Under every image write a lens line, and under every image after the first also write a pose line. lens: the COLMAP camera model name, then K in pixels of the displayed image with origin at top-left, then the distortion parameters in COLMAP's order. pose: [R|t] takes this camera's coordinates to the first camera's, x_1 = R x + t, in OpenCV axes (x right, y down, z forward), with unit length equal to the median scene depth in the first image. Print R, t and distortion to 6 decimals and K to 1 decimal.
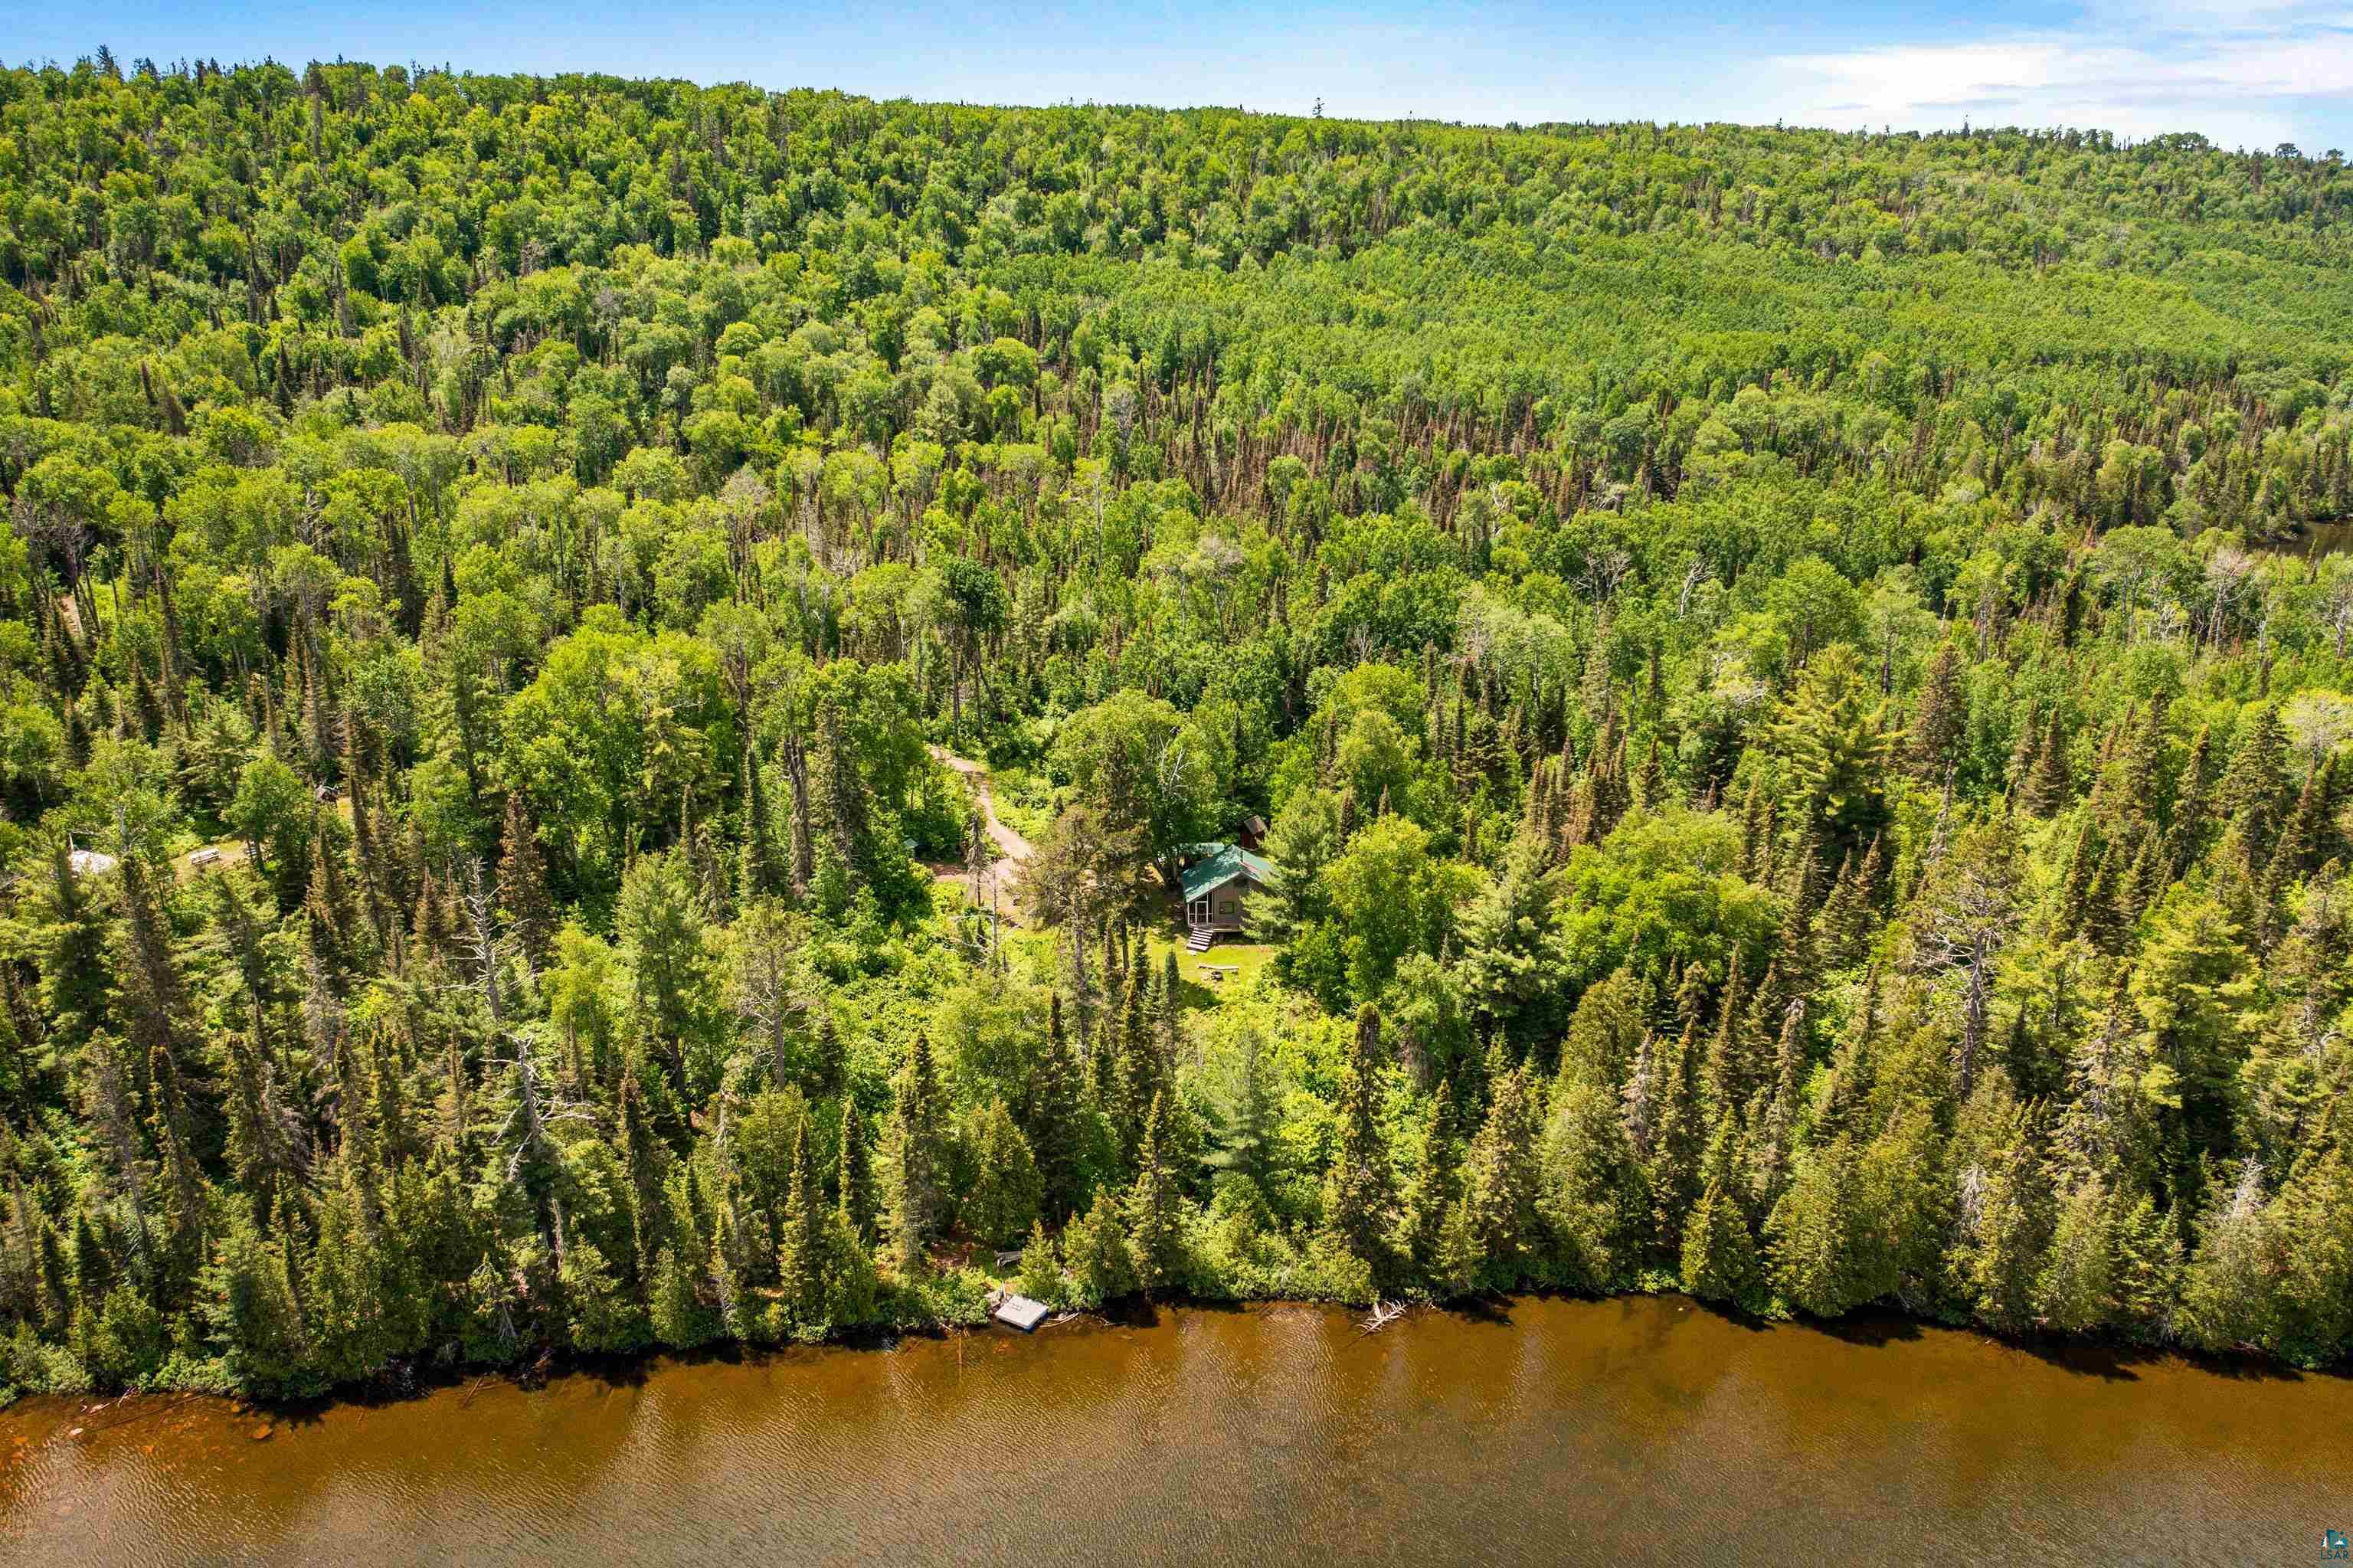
lens RADIAL K [[1843.6, 0, 1171.5], [0, 1843.6, 794.6], [0, 0, 1]] dist [-0.026173, 0.006499]
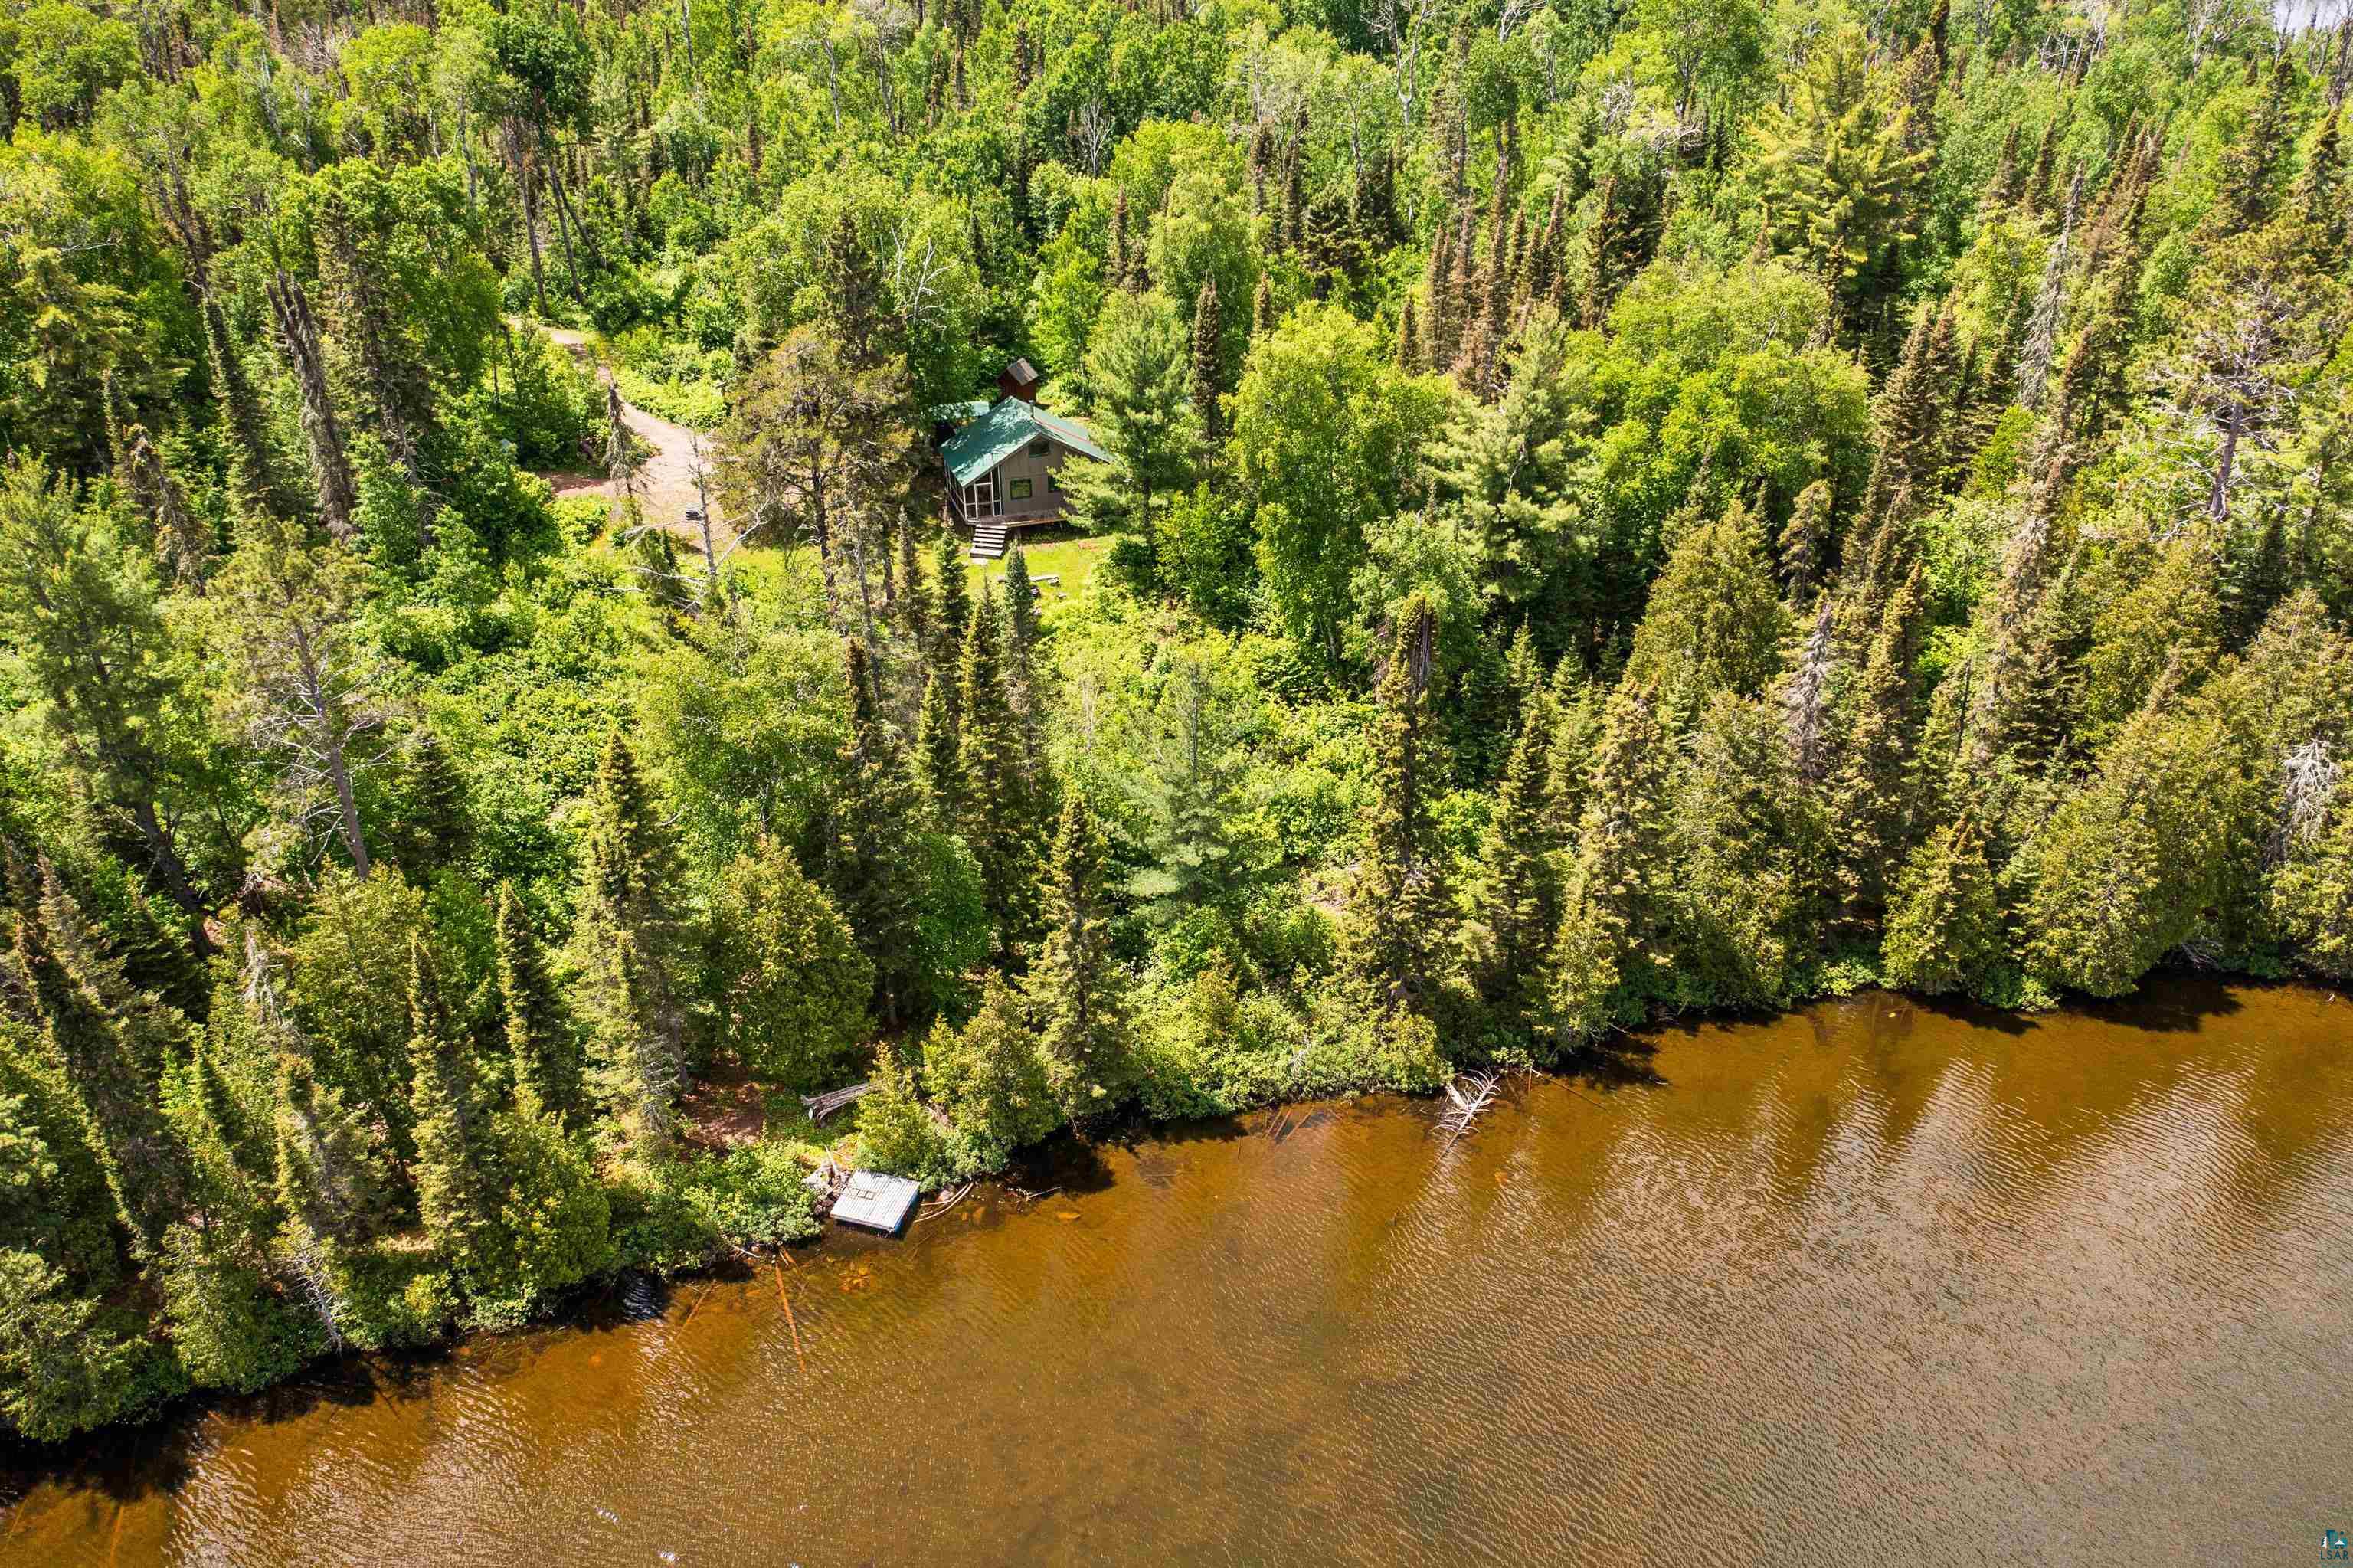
lens RADIAL K [[1843.6, 0, 1171.5], [0, 1843.6, 794.6], [0, 0, 1]] dist [-0.026173, 0.006499]
pose [[0.970494, -0.130934, 0.202477, -0.084022], [0.087593, 0.973797, 0.209874, 0.042787], [-0.224651, -0.185946, 0.956533, 0.419311]]
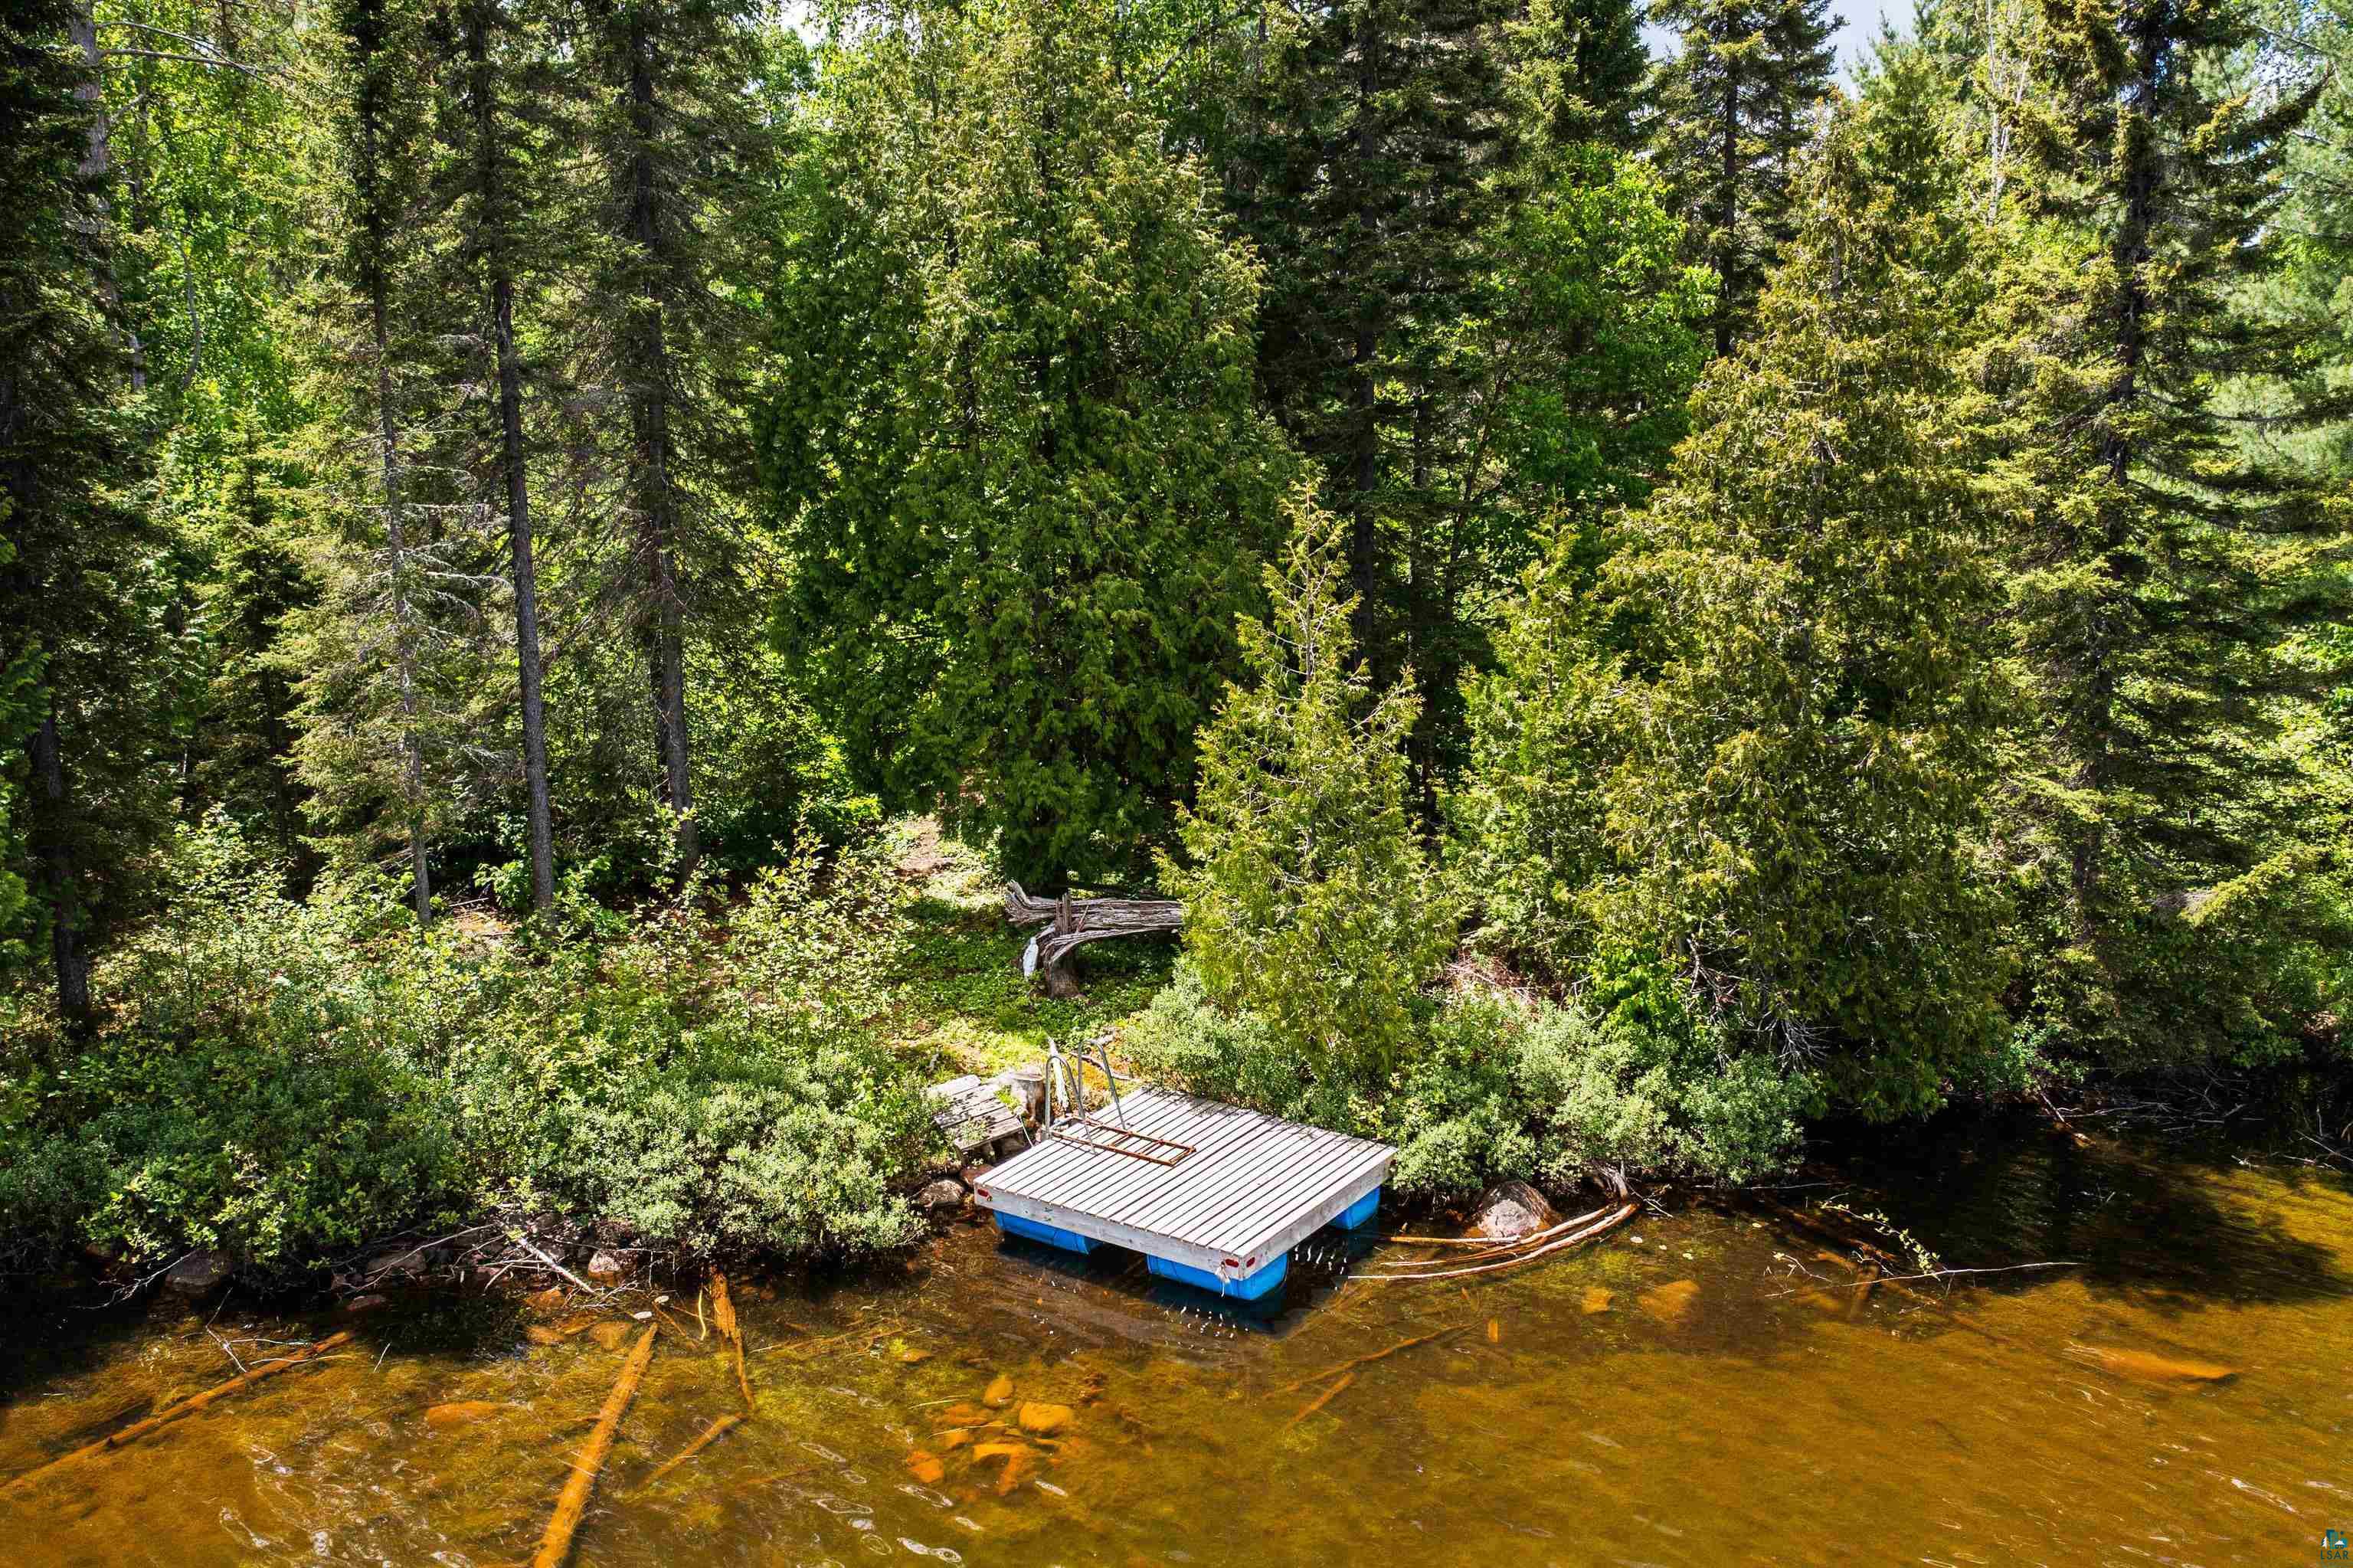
lens RADIAL K [[1843.6, 0, 1171.5], [0, 1843.6, 794.6], [0, 0, 1]] dist [-0.026173, 0.006499]
pose [[0.997502, -0.011756, -0.069648, -0.067564], [0.000011, 0.986079, -0.166280, 0.253951], [0.070633, 0.165864, 0.983616, 0.801569]]
